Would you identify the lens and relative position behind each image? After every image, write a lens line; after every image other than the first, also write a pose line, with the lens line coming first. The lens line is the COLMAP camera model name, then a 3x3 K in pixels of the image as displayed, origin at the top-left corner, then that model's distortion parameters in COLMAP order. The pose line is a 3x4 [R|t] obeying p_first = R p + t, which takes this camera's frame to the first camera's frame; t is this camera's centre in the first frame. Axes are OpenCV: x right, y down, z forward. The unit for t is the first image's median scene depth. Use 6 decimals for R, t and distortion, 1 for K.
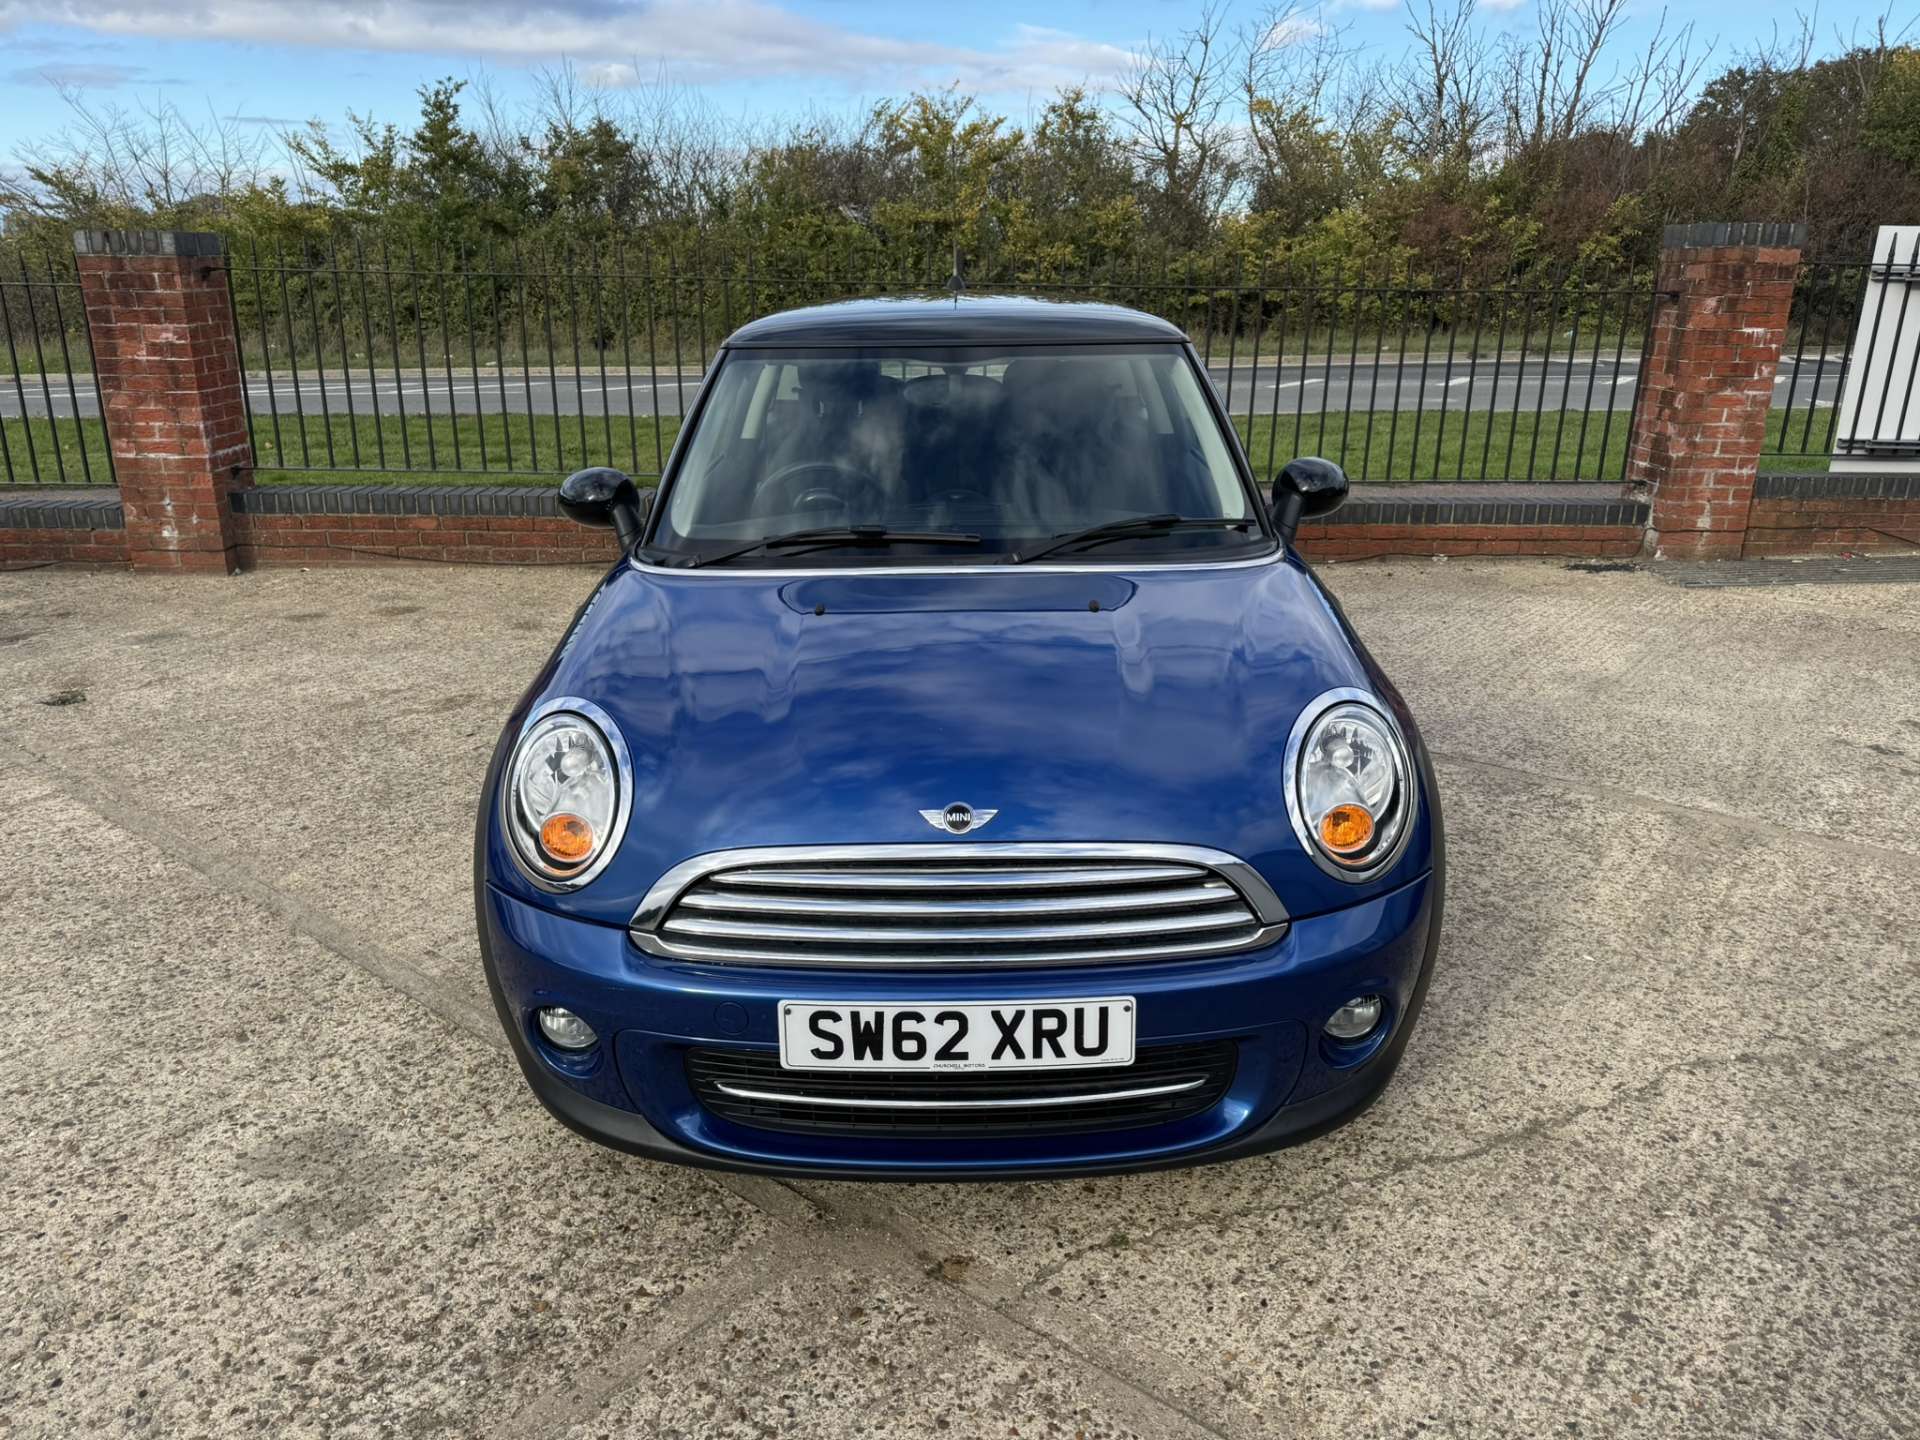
lens RADIAL K [[1337.0, 0, 965.6], [0, 1337.0, 721.4], [0, 0, 1]] dist [0.008450, -0.015217]
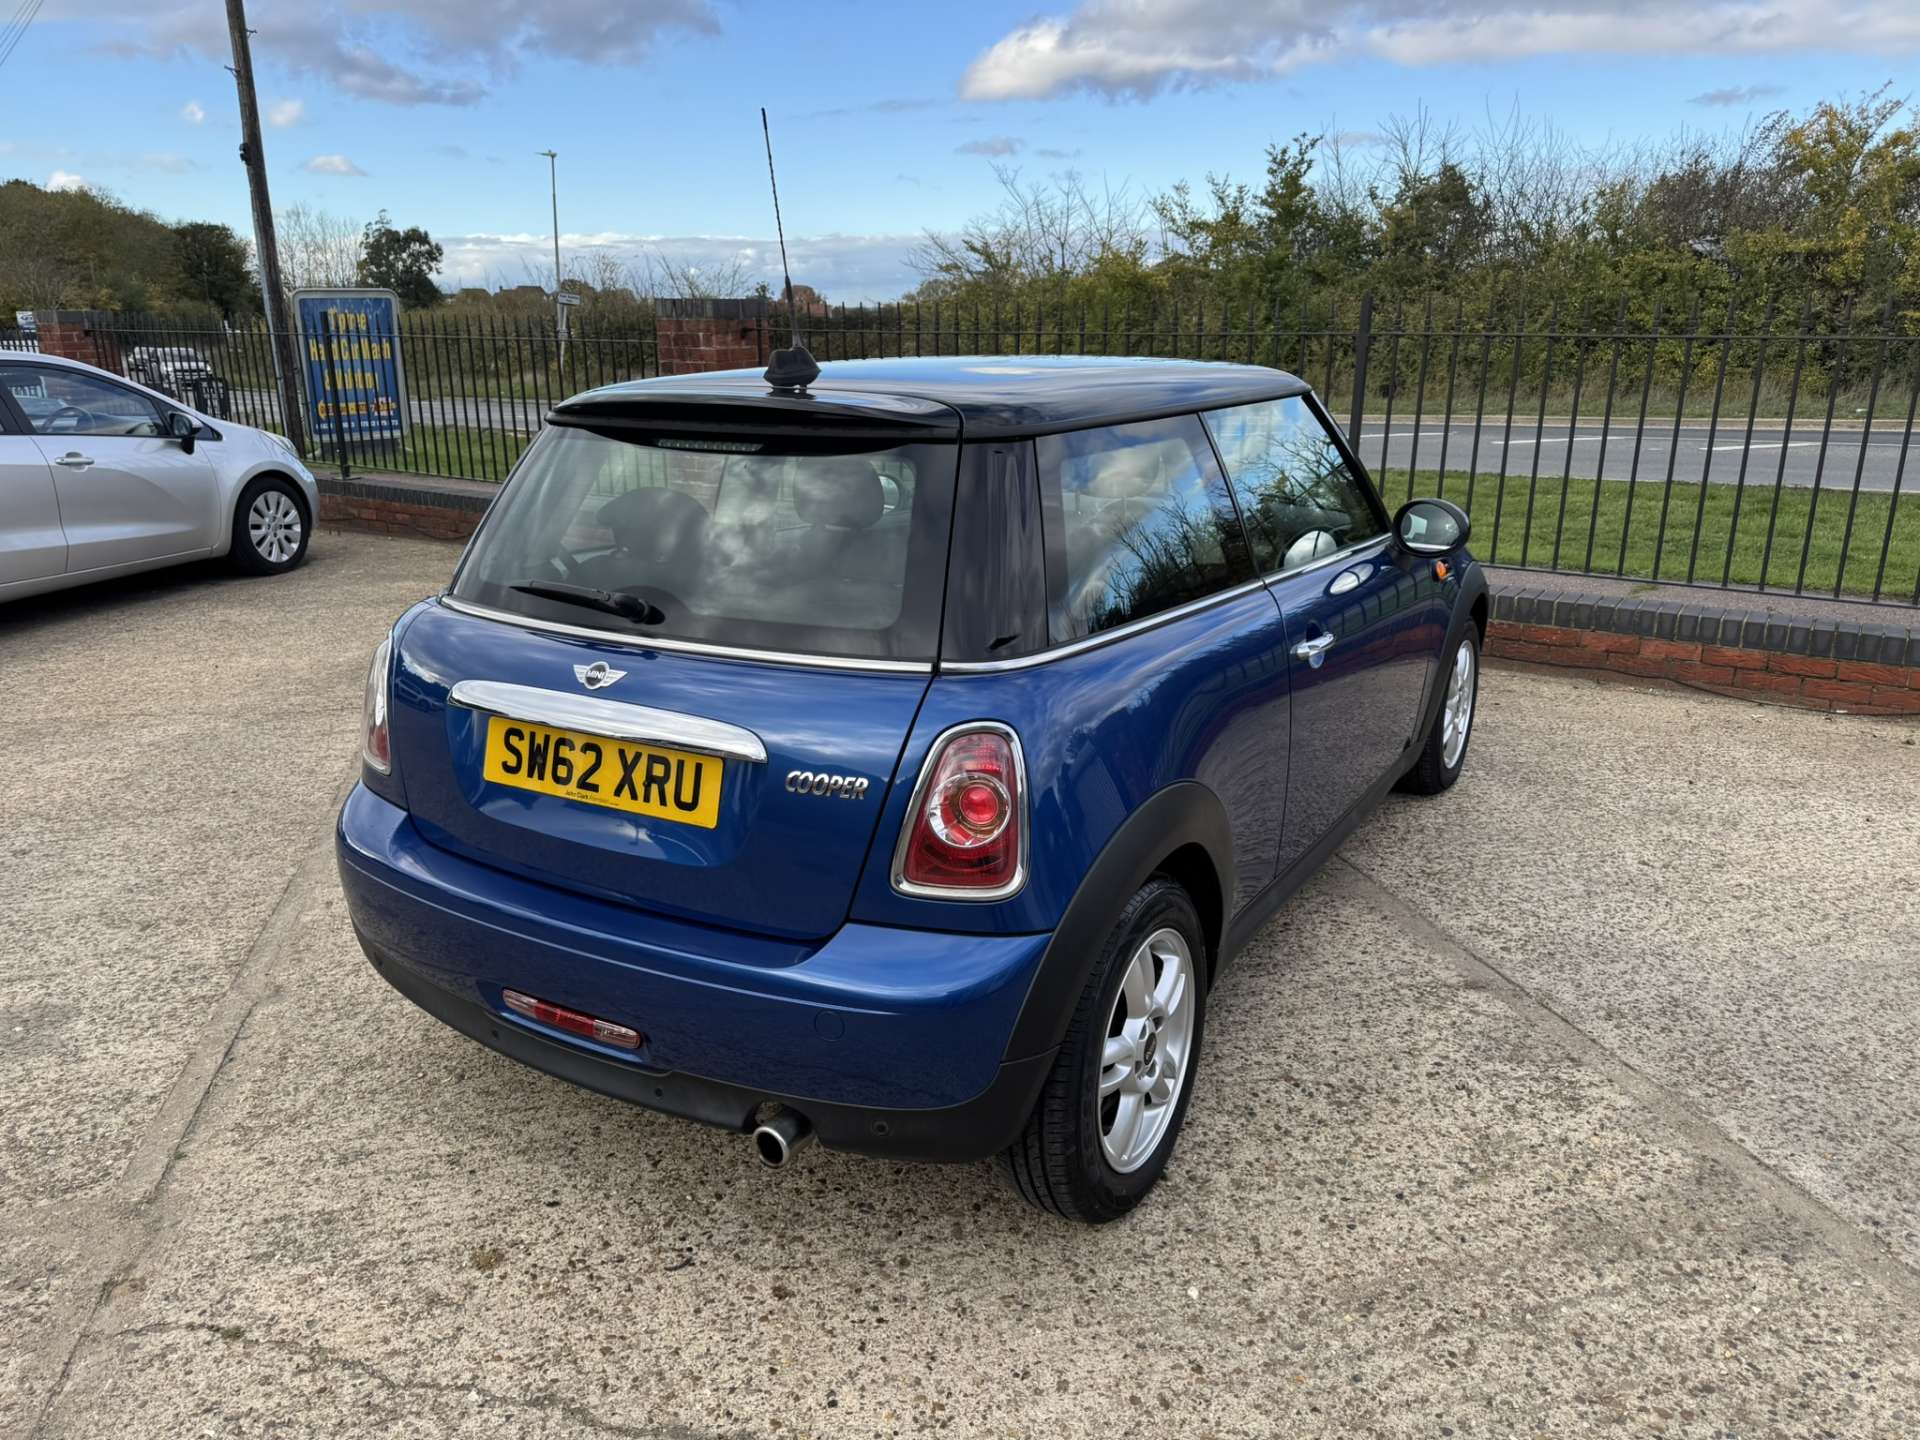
lens RADIAL K [[1337.0, 0, 965.6], [0, 1337.0, 721.4], [0, 0, 1]] dist [0.008450, -0.015217]
pose [[0.804967, 0.154618, -0.572819, 0.076911], [-0.171972, 0.984806, 0.024157, -0.012481], [0.567850, 0.079063, 0.819326, 0.034698]]
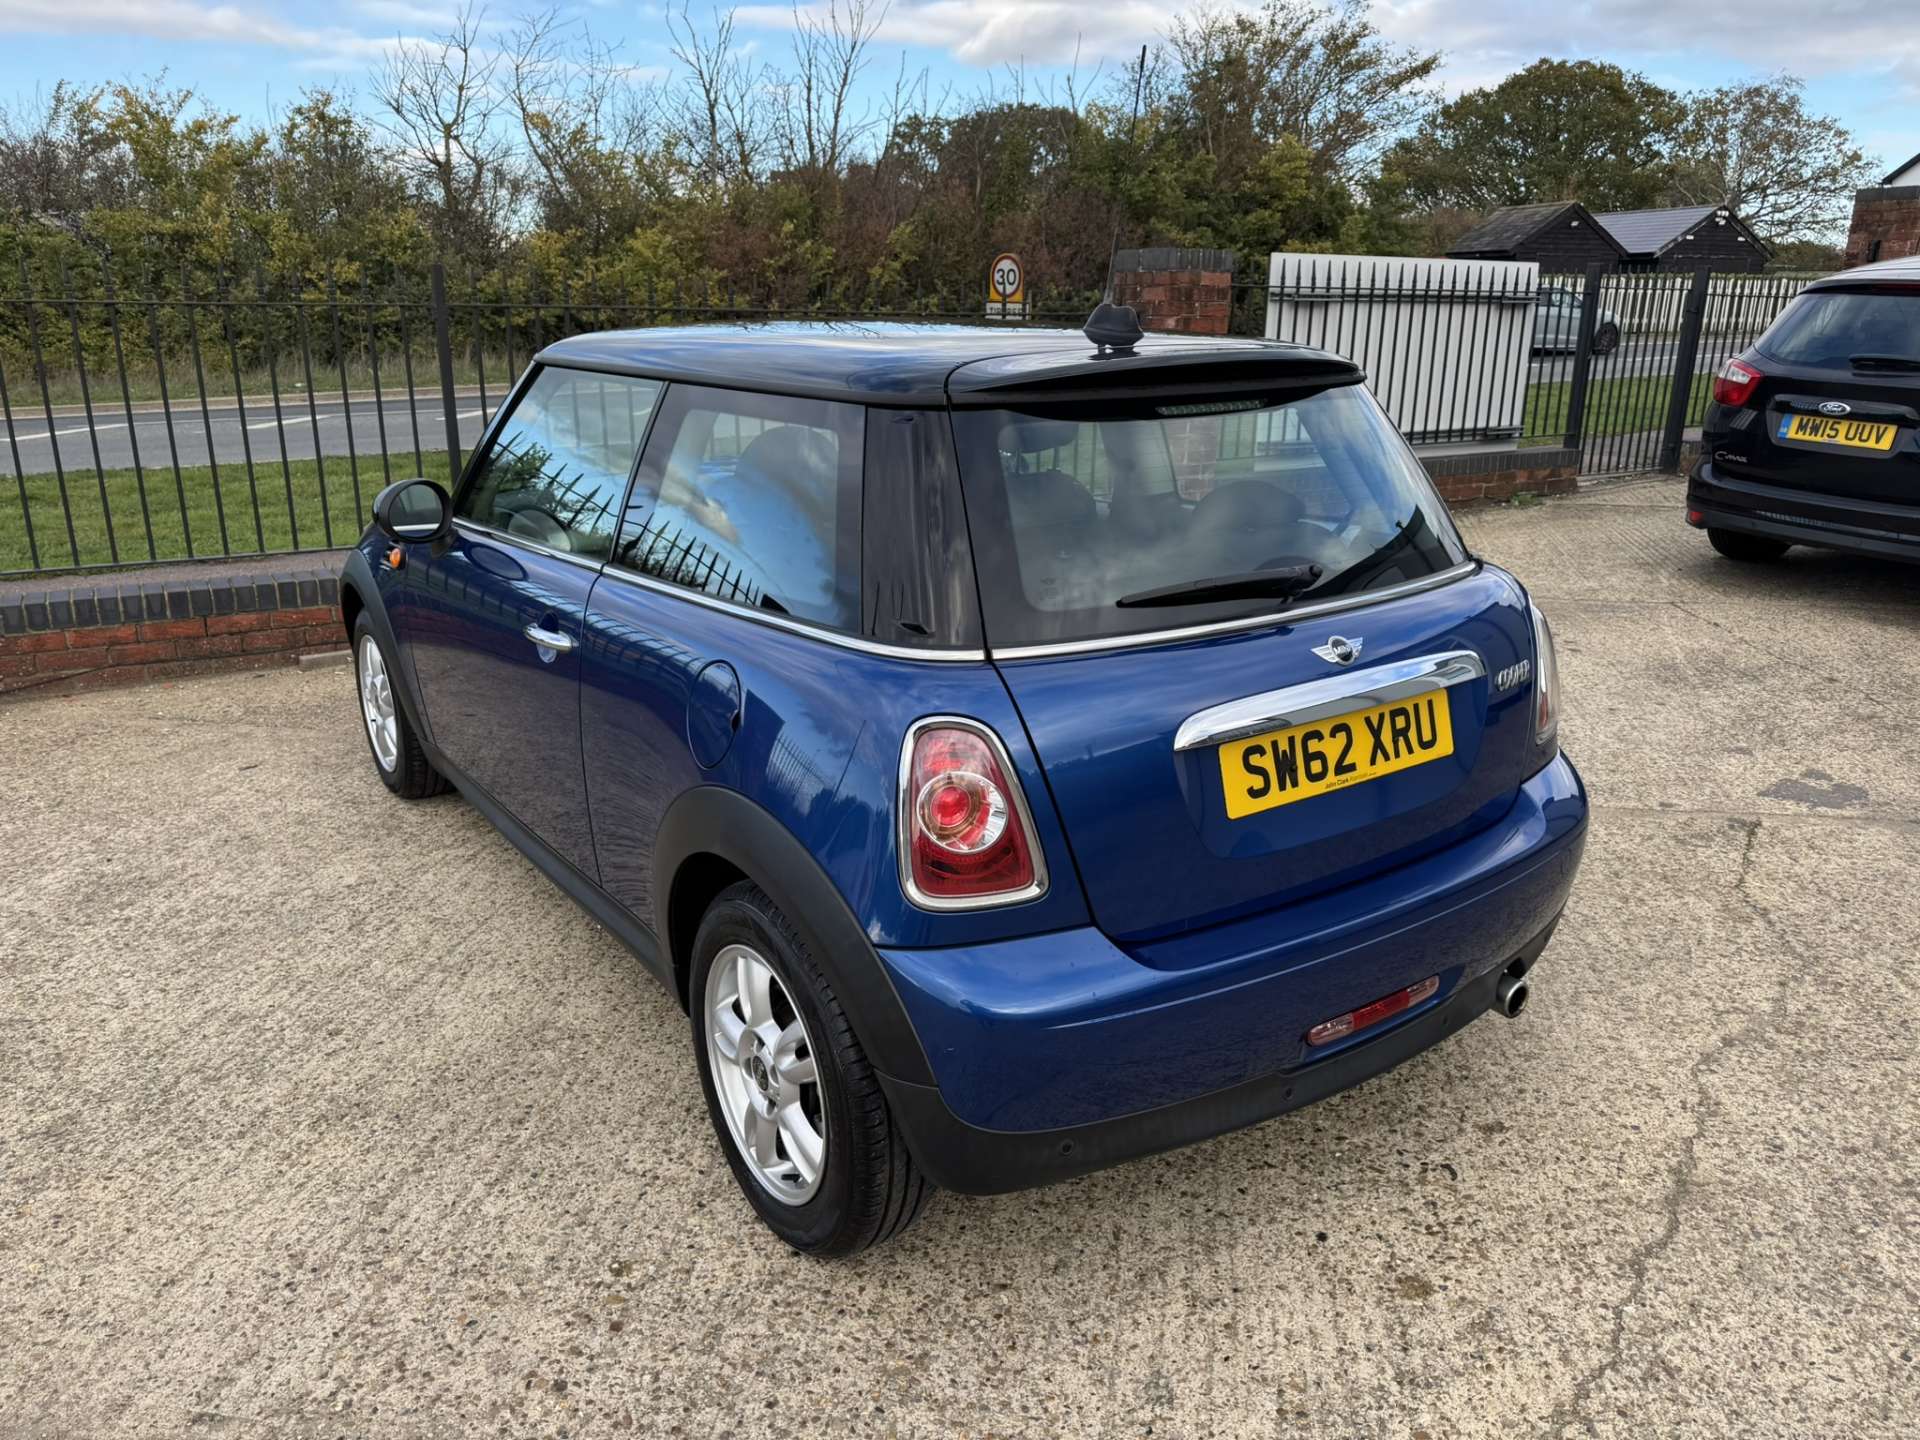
lens RADIAL K [[1341.9, 0, 931.2], [0, 1341.9, 737.5], [0, 0, 1]] dist [0.007635, -0.005795]
pose [[0.876640, -0.149242, 0.457416, -0.038721], [0.151319, 0.987956, 0.032339, -0.010622], [-0.456734, 0.040866, 0.888664, 0.031183]]
